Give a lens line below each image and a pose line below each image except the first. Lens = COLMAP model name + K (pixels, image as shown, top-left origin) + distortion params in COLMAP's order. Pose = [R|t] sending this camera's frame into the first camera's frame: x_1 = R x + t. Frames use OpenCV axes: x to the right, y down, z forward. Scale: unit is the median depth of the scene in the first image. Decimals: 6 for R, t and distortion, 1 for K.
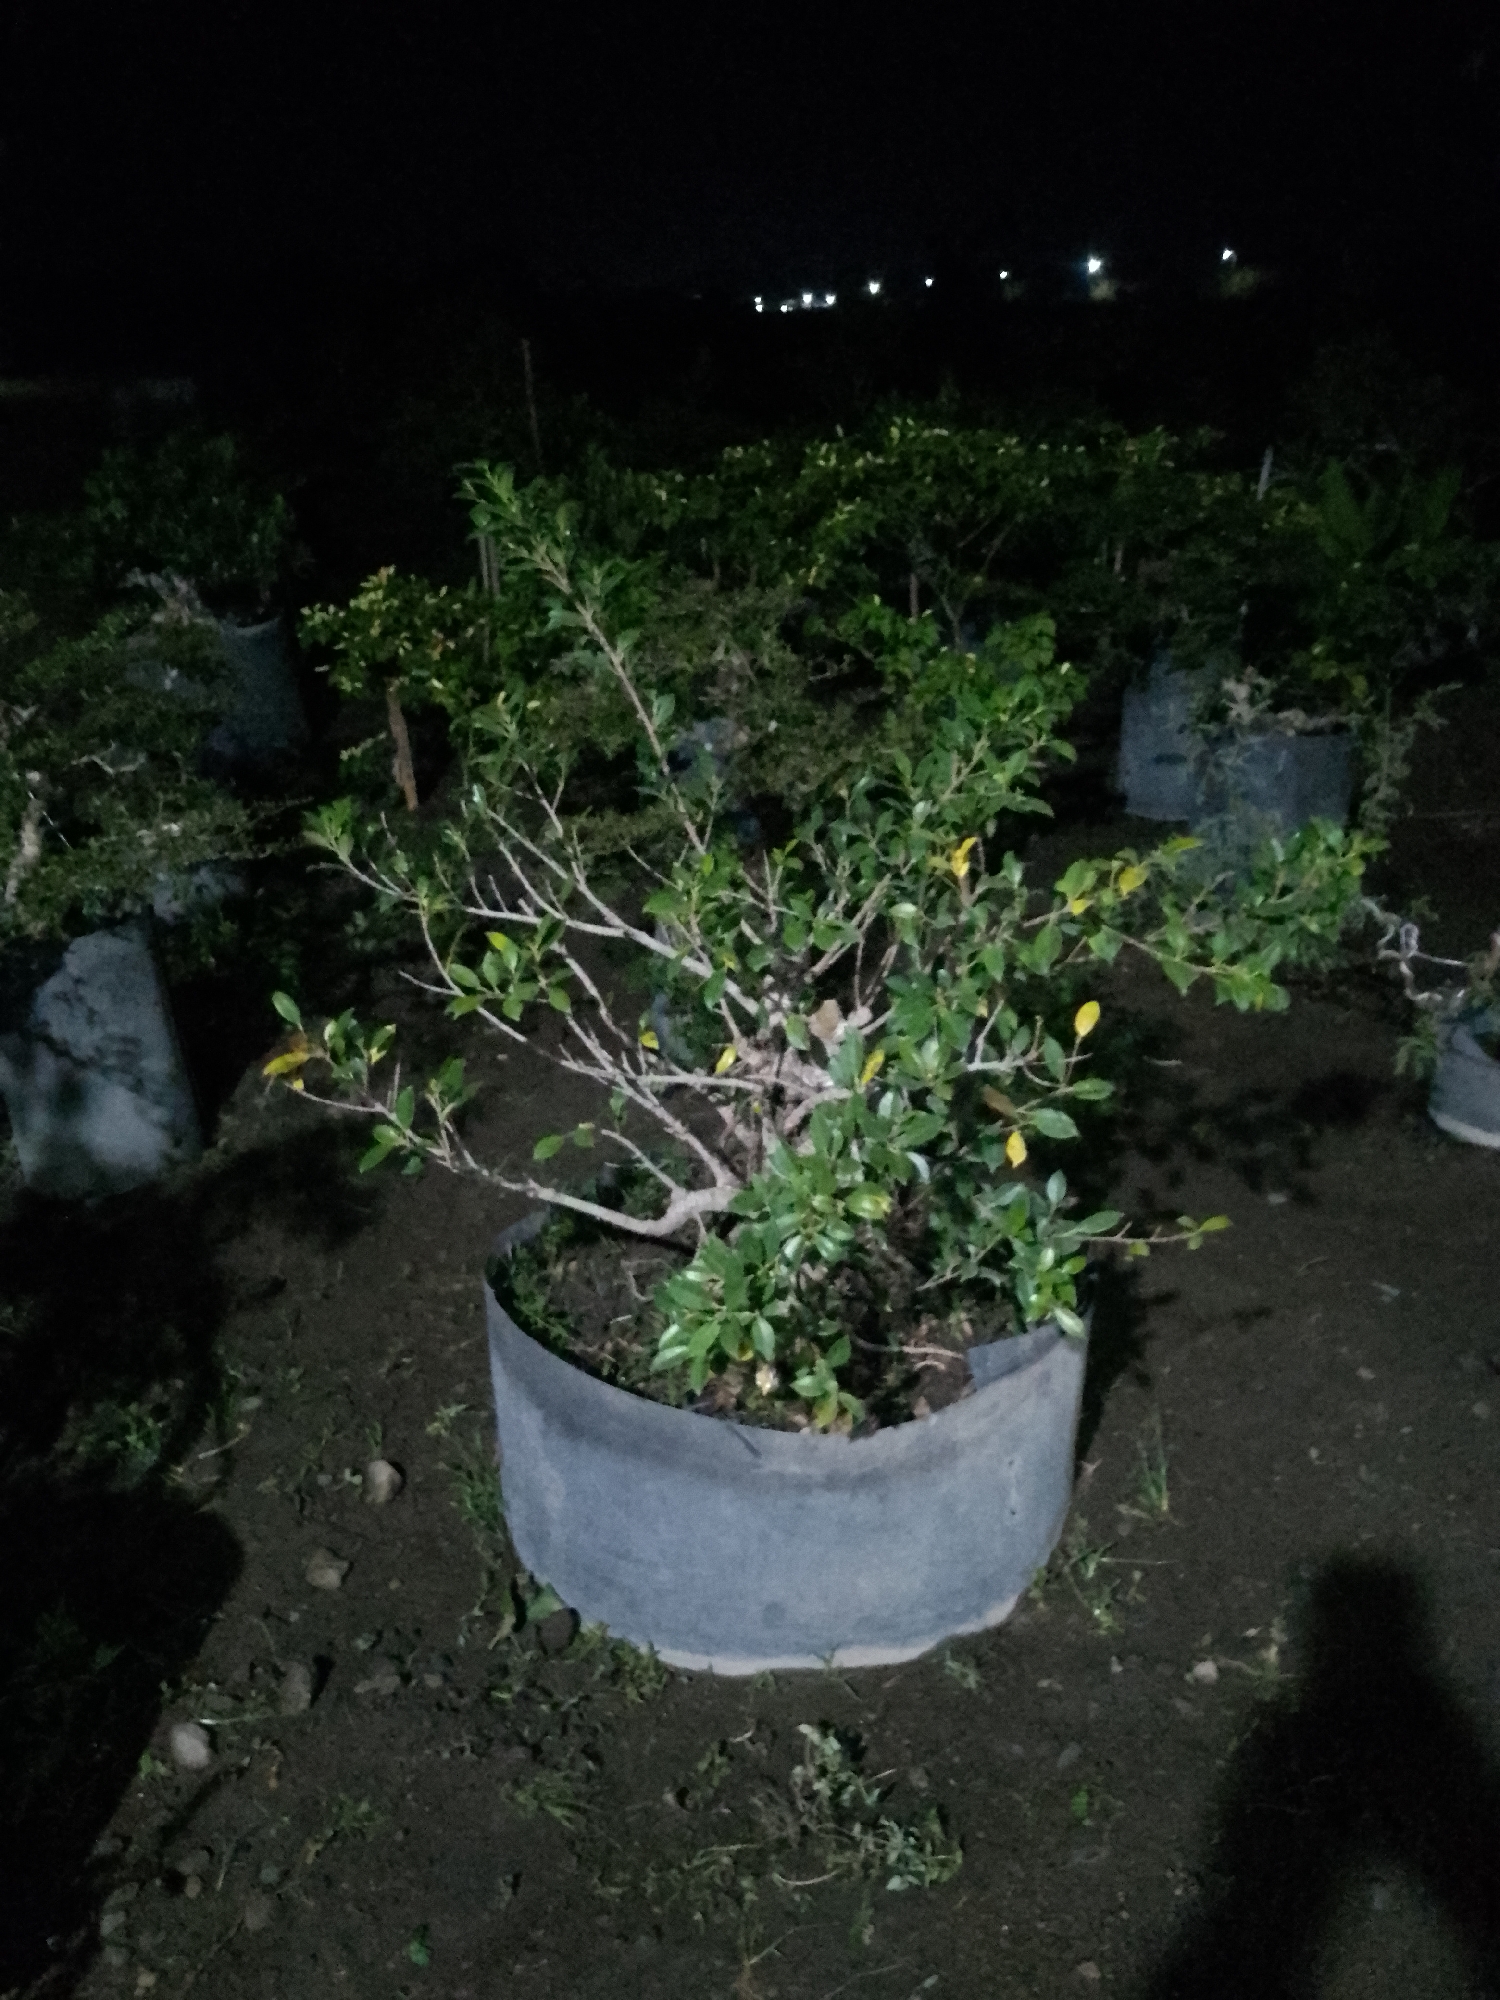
lens RADIAL K [[1603.0, 0, 750.0], [0, 1603.0, 1000.0], [0, 0, 1]] dist [0.125384, -0.190548]
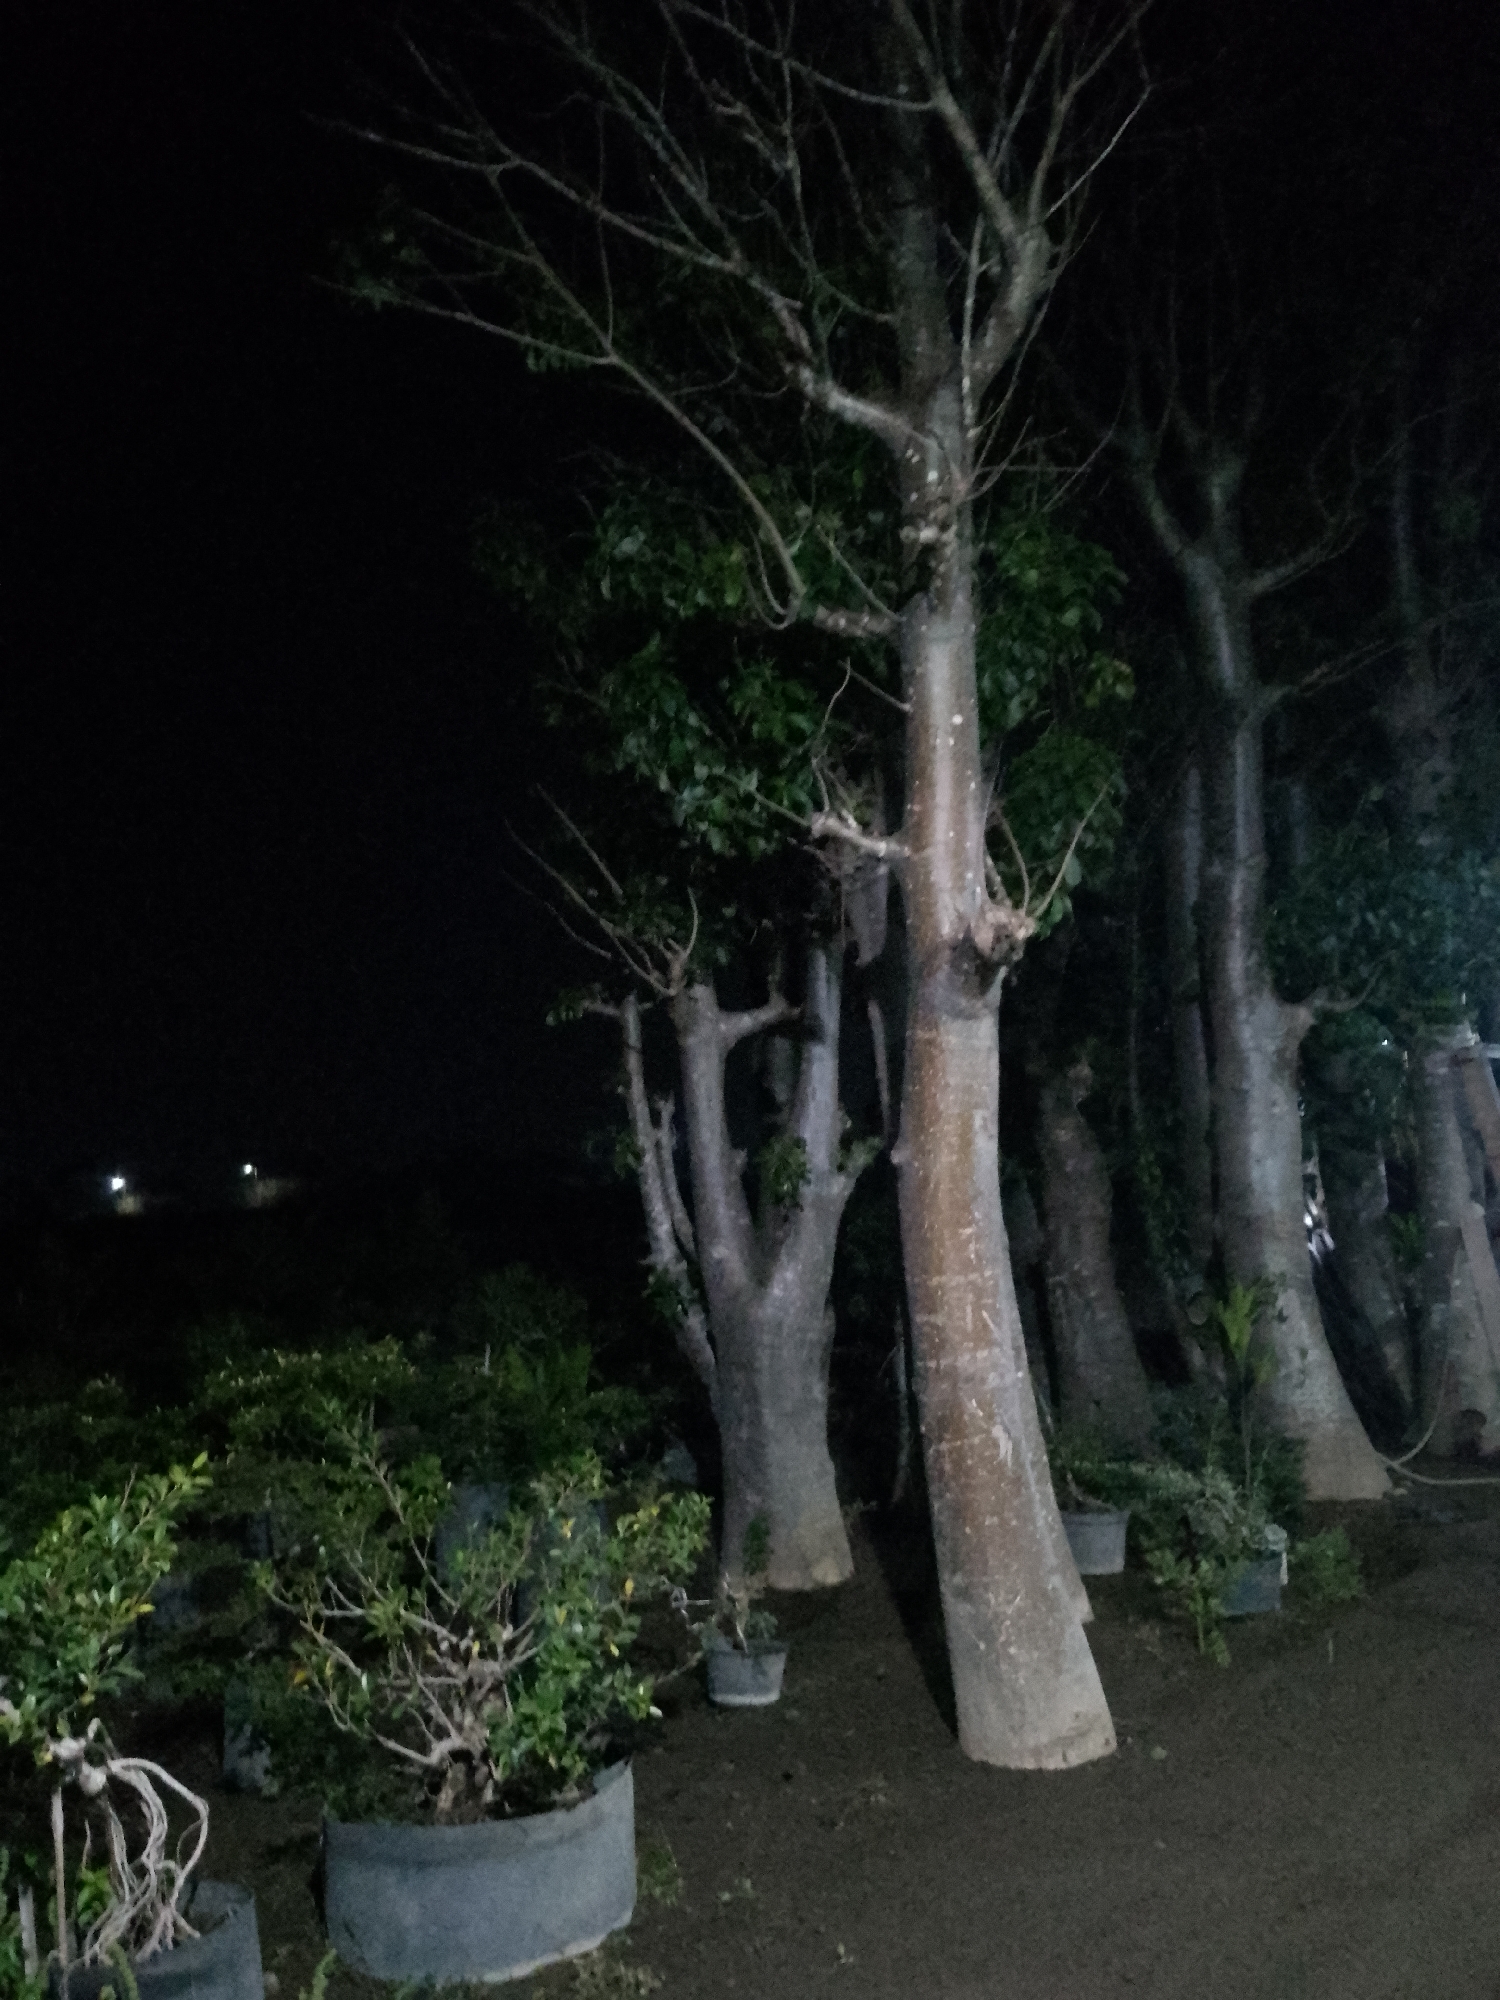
lens RADIAL K [[1603.0, 0, 750.0], [0, 1603.0, 1000.0], [0, 0, 1]] dist [0.125384, -0.190548]
pose [[0.845558, 0.017791, 0.533587, -0.542810], [0.254140, 0.865532, -0.431587, 0.197542], [-0.469515, 0.500538, 0.727336, -0.745618]]
